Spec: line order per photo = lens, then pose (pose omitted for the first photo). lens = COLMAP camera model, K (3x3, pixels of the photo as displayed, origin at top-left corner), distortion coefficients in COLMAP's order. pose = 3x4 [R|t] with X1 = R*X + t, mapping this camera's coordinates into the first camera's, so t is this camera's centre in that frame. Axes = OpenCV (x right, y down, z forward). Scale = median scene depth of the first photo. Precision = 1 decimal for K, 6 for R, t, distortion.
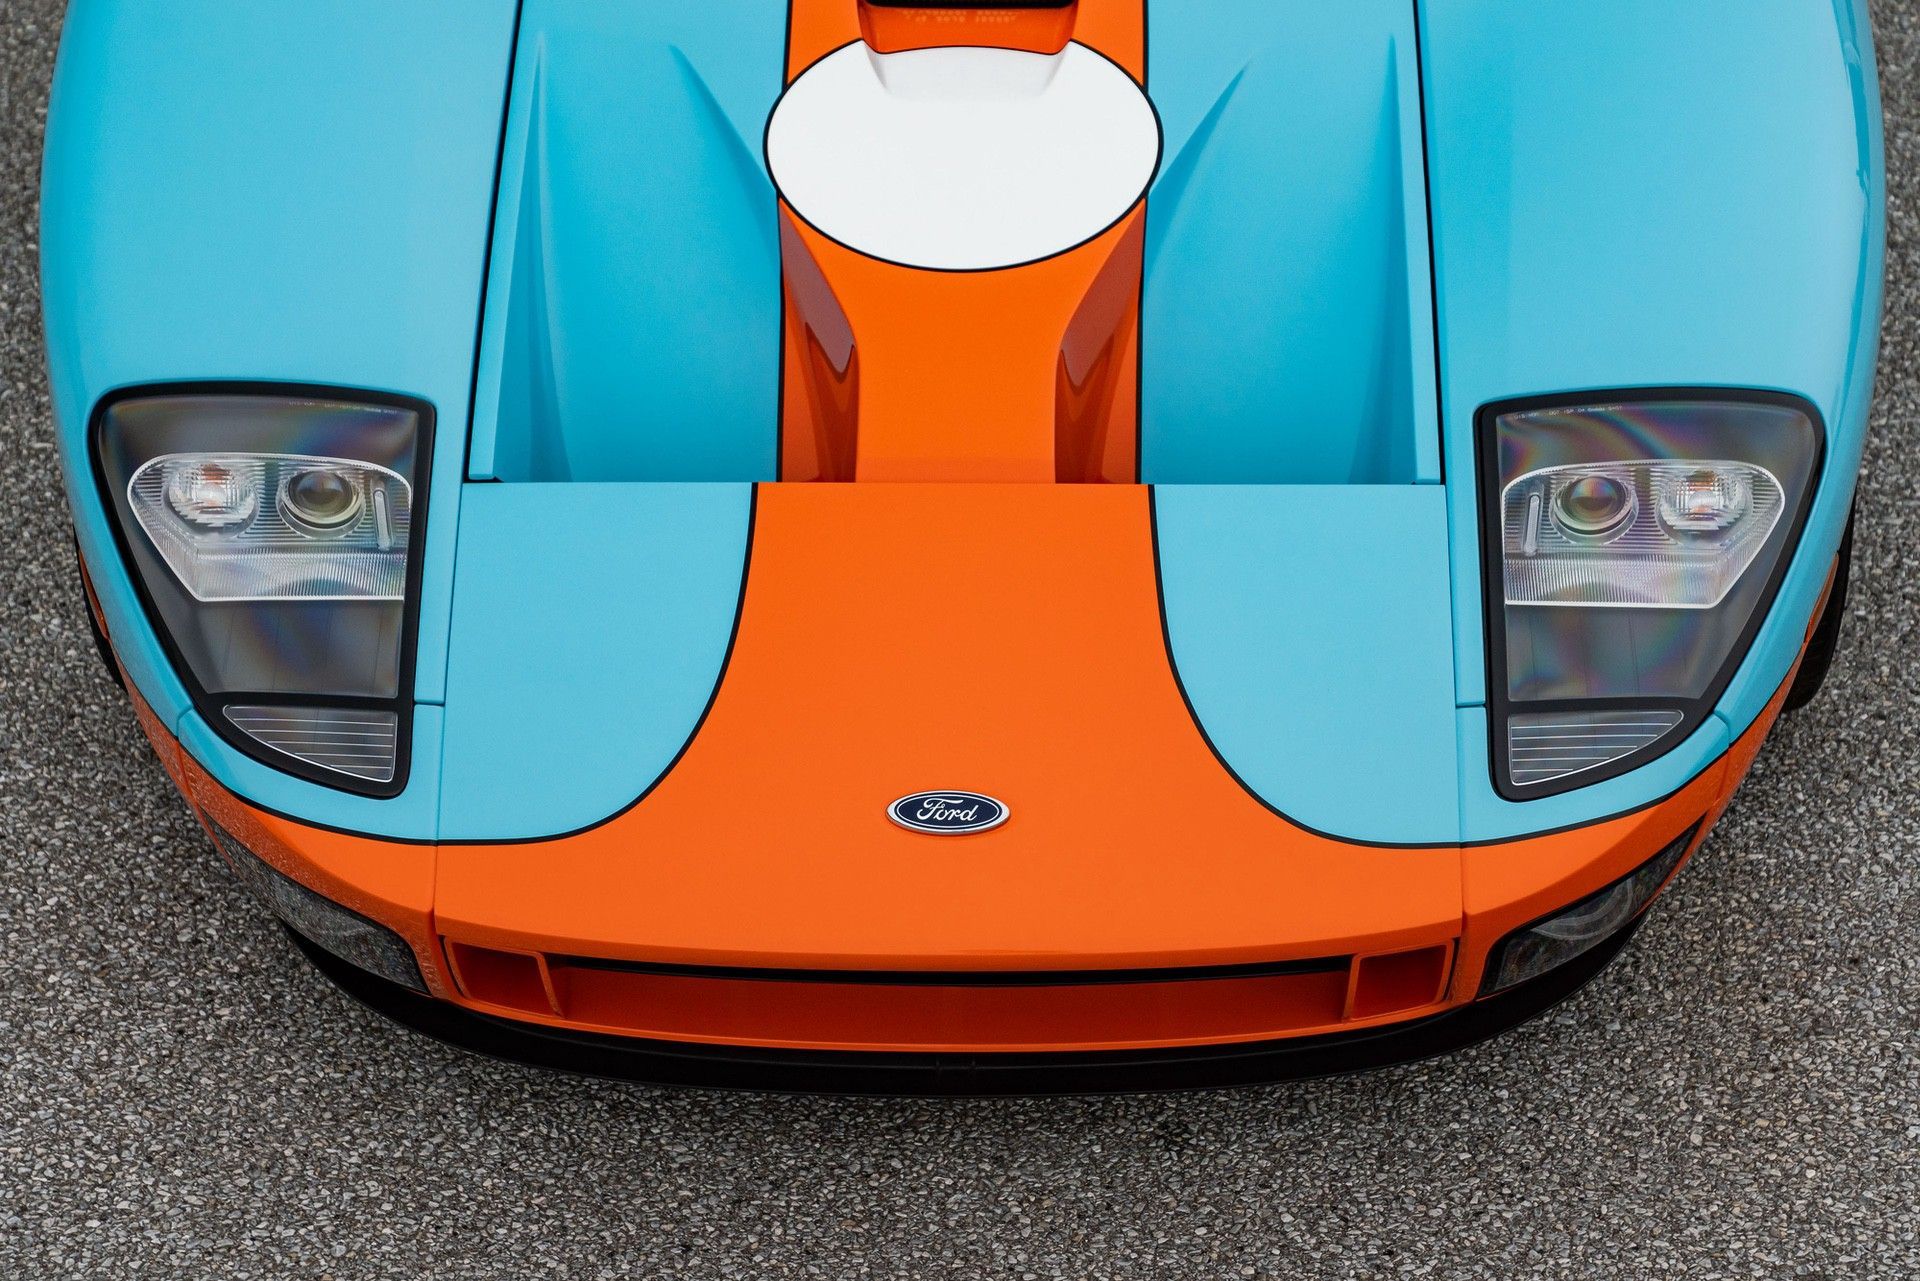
lens RADIAL K [[4953.4, 0, 957.3], [0, 4953.4, 697.8], [0, 0, 1]] dist [0.366468, -0.138510]
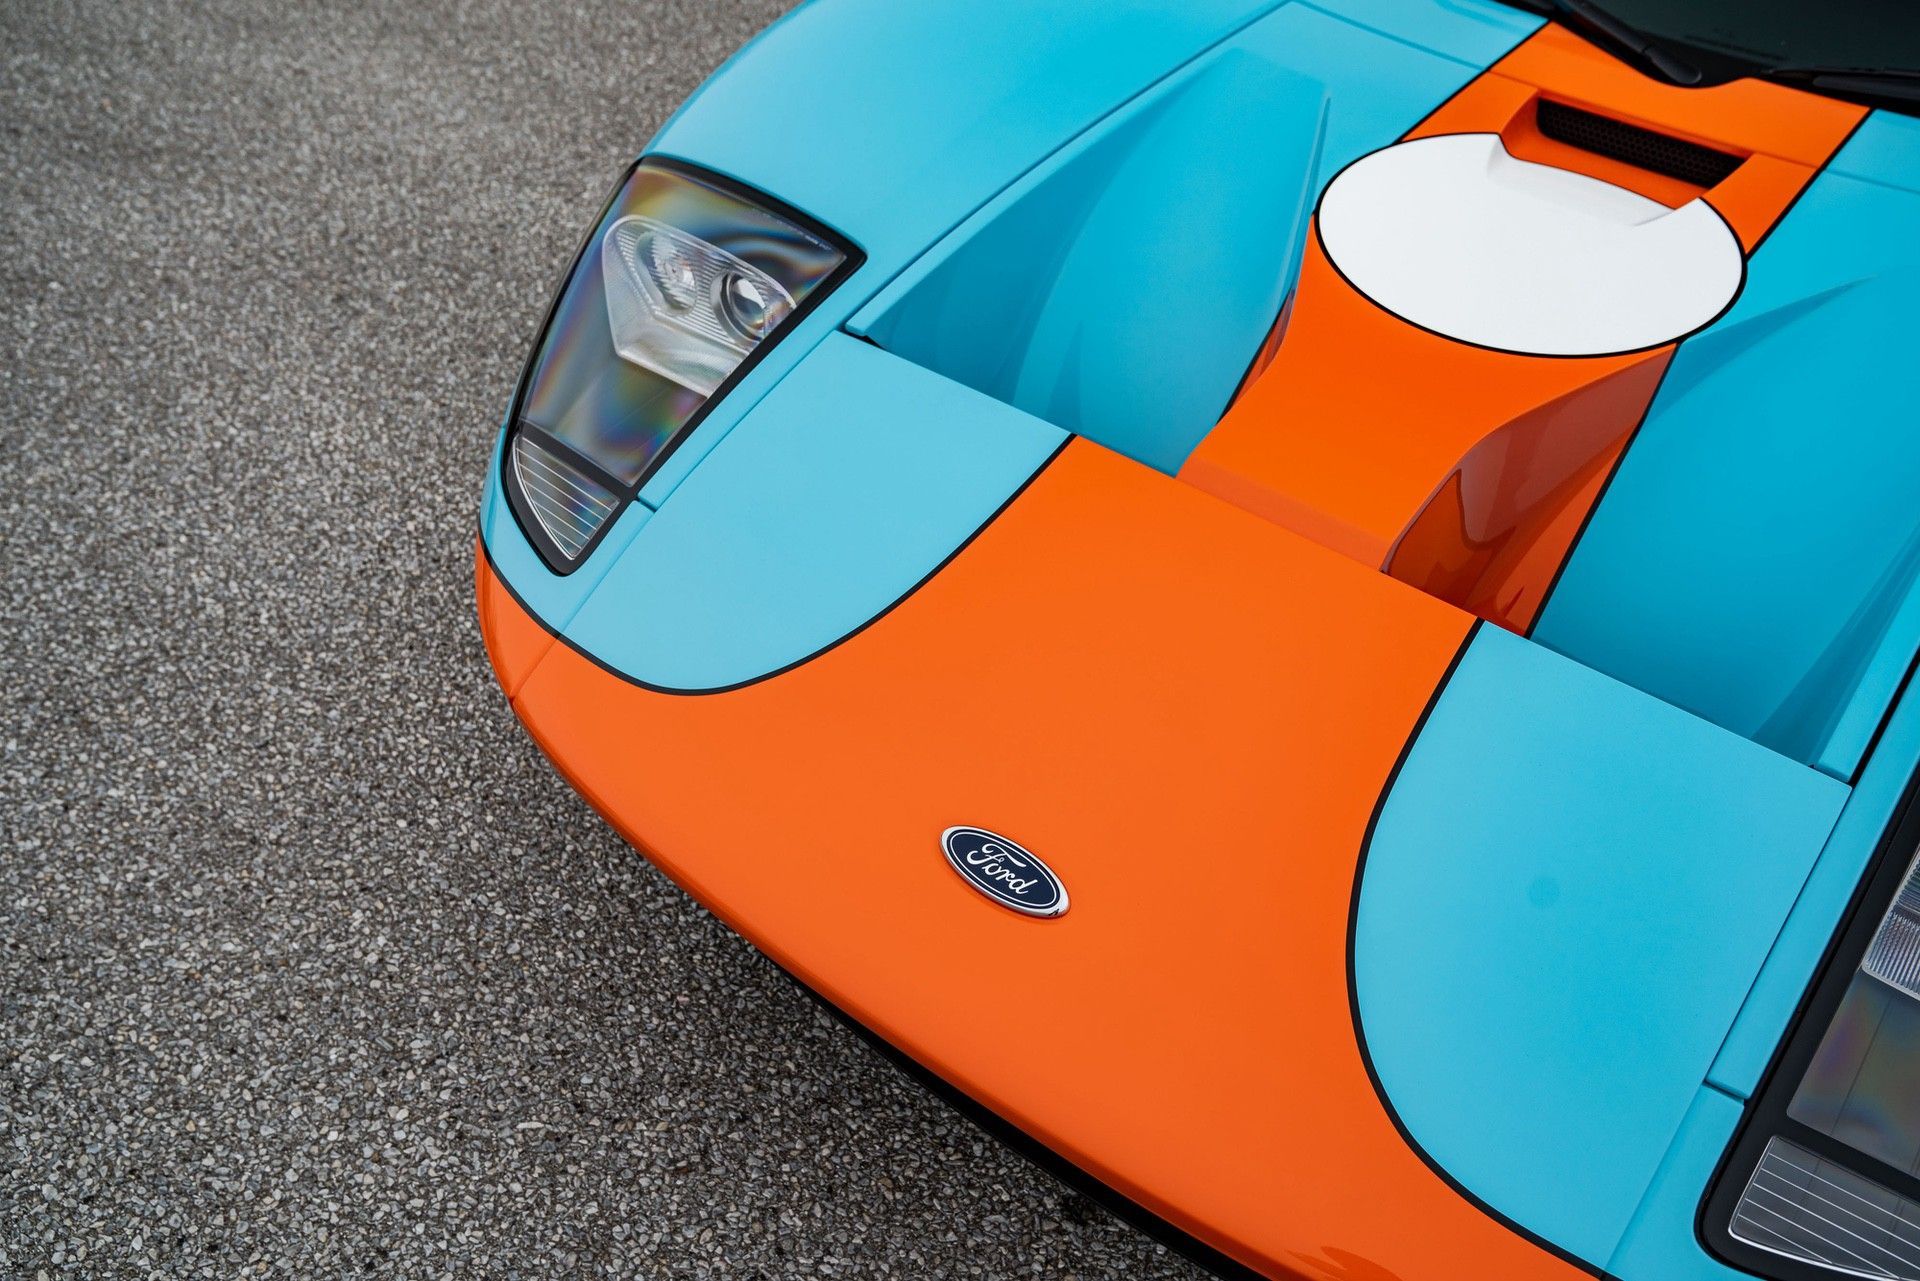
lens RADIAL K [[1611.7, 0, 1010.3], [0, 1611.7, 645.6], [0, 0, 1]] dist [-0.099120, 0.139212]
pose [[0.808768, 0.421337, -0.410329, 0.082872], [-0.415955, 0.903022, 0.107392, -0.034388], [0.415784, 0.083823, 0.905592, 0.719351]]
